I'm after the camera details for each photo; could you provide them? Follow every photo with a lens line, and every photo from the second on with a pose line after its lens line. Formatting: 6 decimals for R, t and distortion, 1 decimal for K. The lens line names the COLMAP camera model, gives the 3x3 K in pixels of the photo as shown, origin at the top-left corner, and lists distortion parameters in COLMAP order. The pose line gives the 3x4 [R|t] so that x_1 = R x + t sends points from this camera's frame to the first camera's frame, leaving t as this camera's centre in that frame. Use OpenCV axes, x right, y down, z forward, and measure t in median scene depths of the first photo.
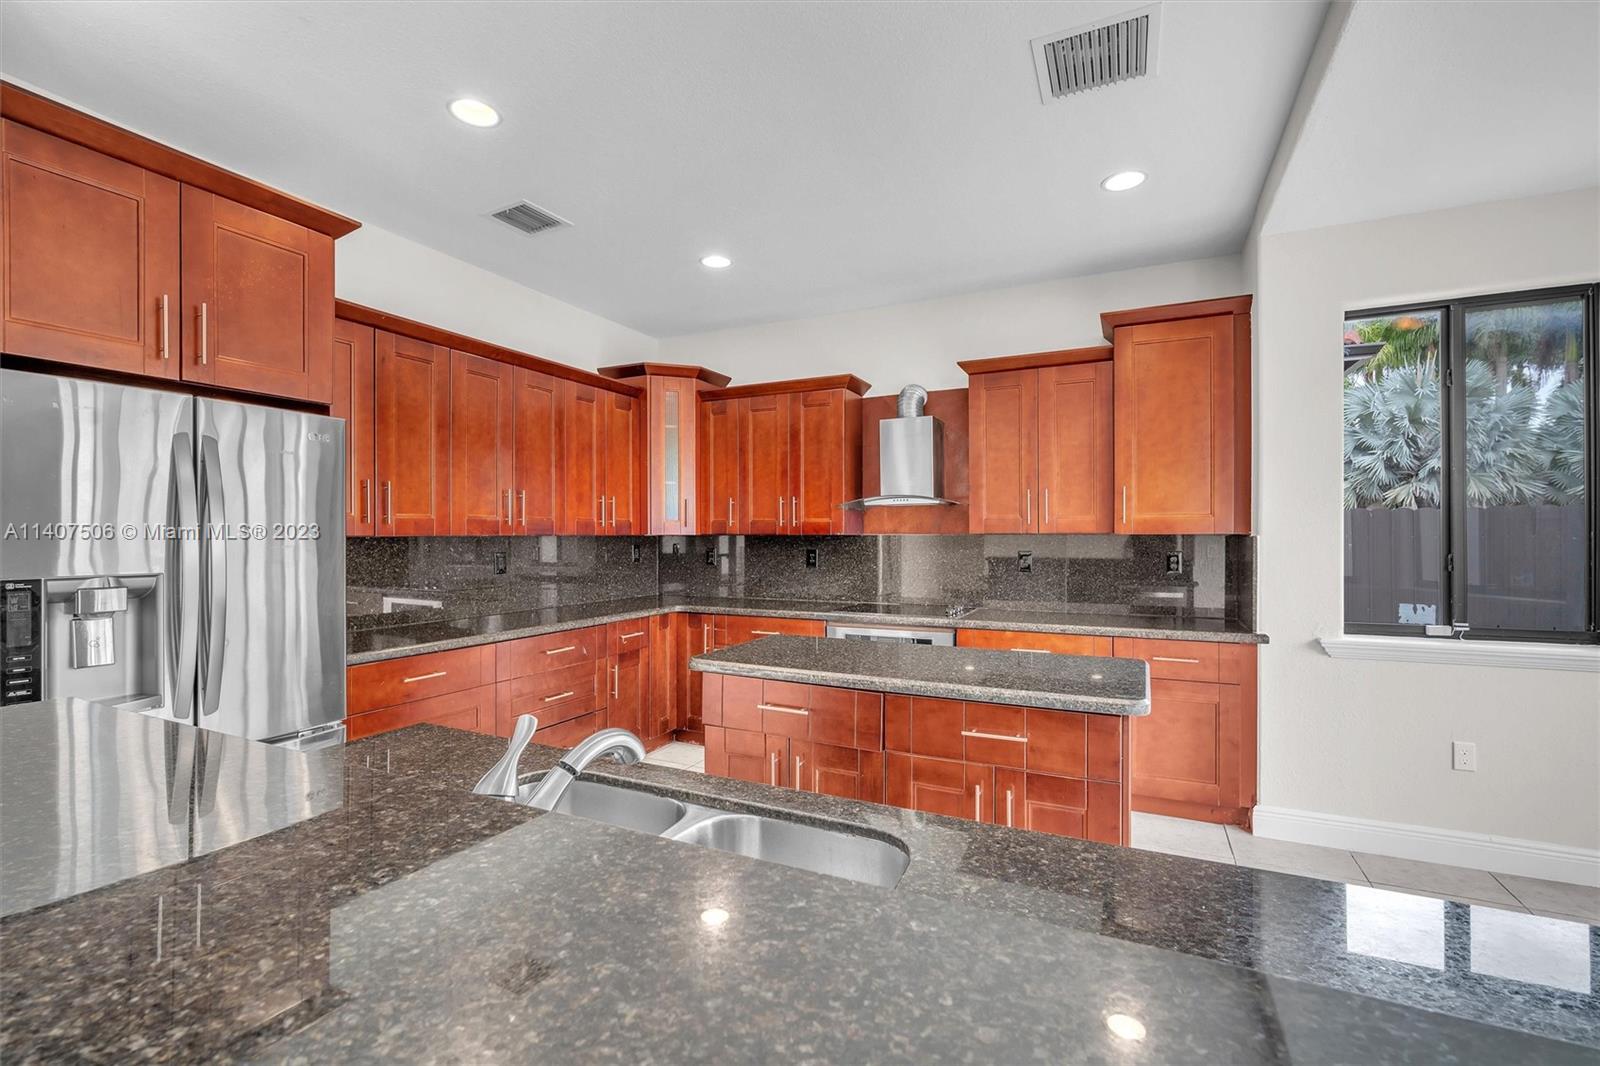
lens RADIAL K [[696.7, 0, 789.4], [0, 696.7, 536.1], [0, 0, 1]] dist [-0.007110, 0.001262]
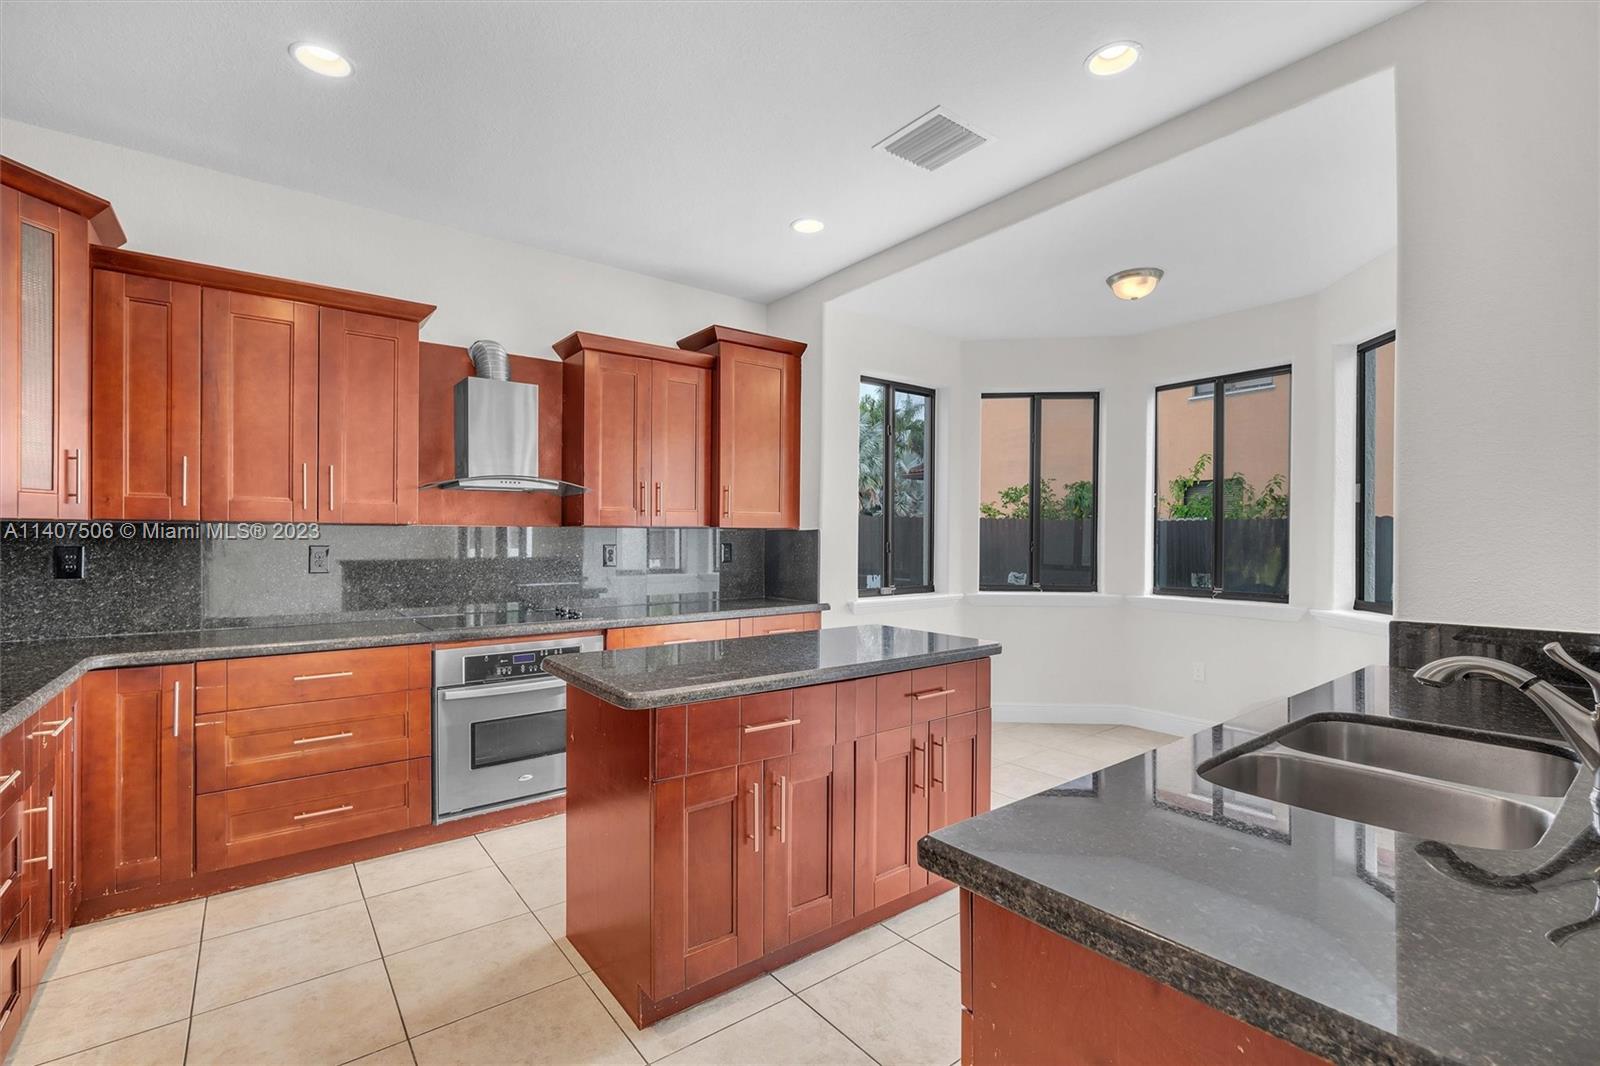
lens RADIAL K [[696.7, 0, 793.9], [0, 696.7, 543.6], [0, 0, 1]] dist [-0.007110, 0.001262]
pose [[0.449520, -0.007234, 0.893241, -0.444508], [-0.005947, 0.999921, 0.011090, 0.009182], [-0.893250, -0.010298, 0.449442, 0.368027]]
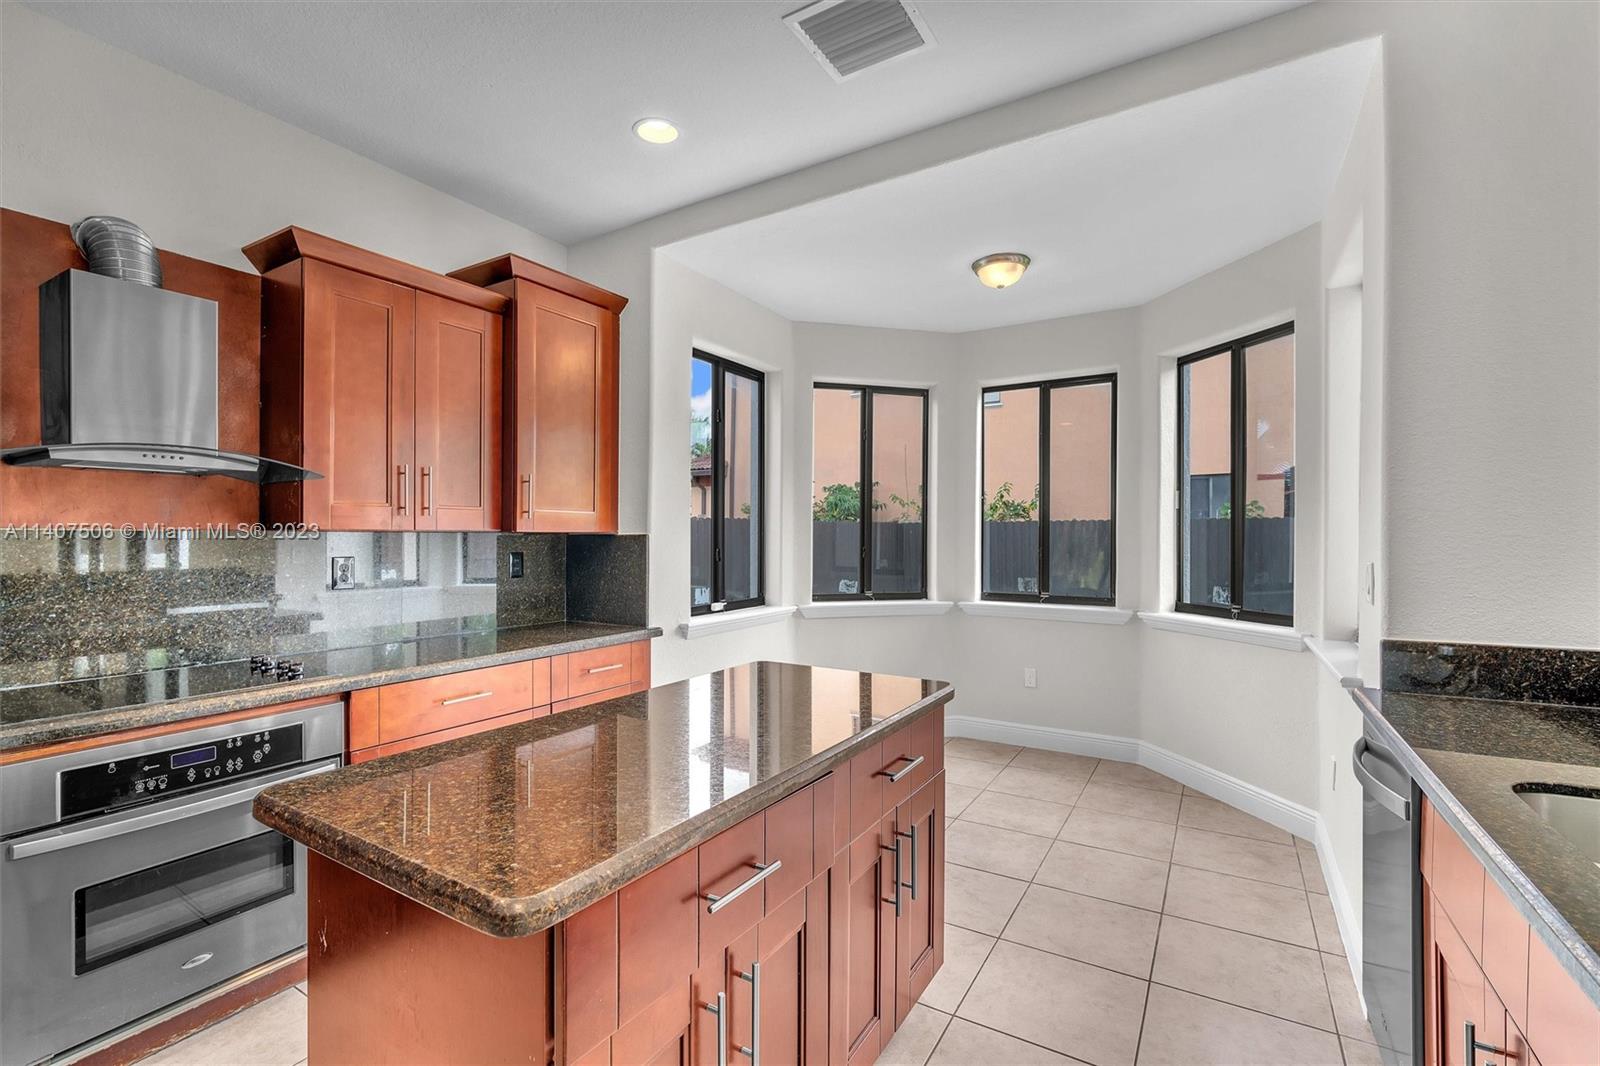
lens RADIAL K [[696.7, 0, 787.8], [0, 696.7, 539.0], [0, 0, 1]] dist [-0.007110, 0.001262]
pose [[0.106993, -0.001884, 0.994258, -0.287782], [-0.004811, 0.999986, 0.002413, 0.001794], [-0.994248, -0.005042, 0.106982, 0.560303]]
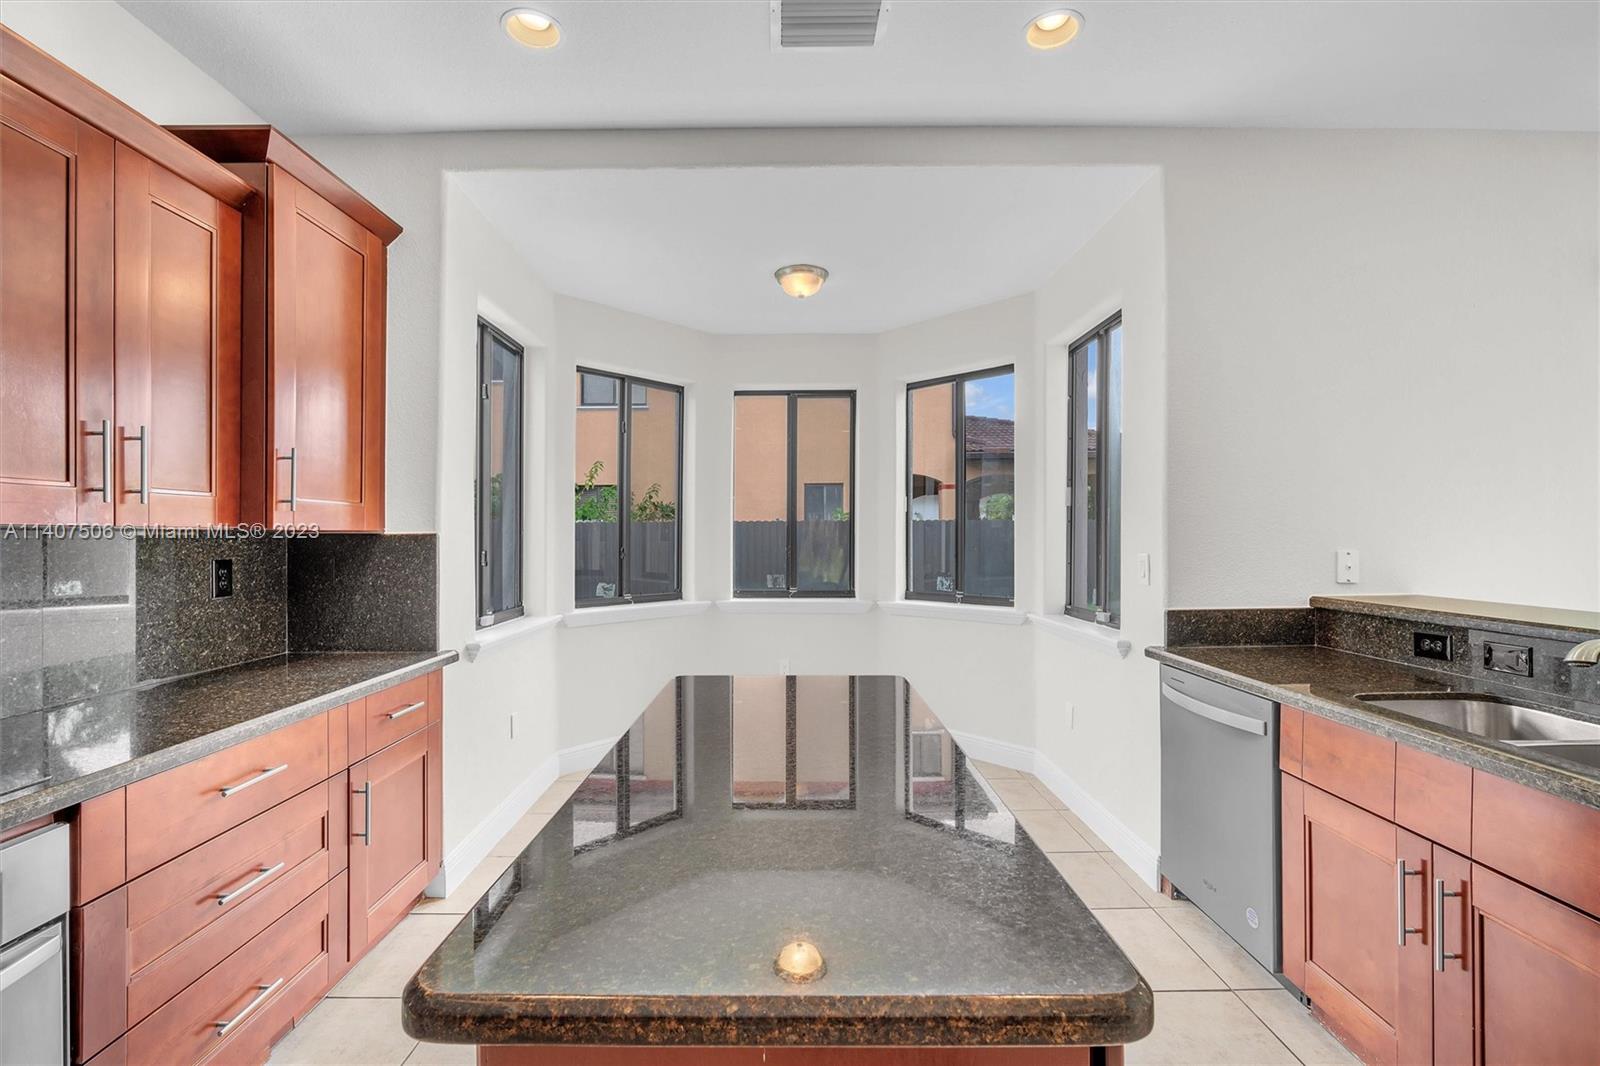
lens RADIAL K [[696.7, 0, 777.3], [0, 696.7, 536.6], [0, 0, 1]] dist [-0.007110, 0.001262]
pose [[-0.427362, 0.001976, 0.904078, -0.200563], [-0.000667, 0.999997, -0.002501, 0.003601], [-0.904080, -0.001672, -0.427359, 0.817259]]
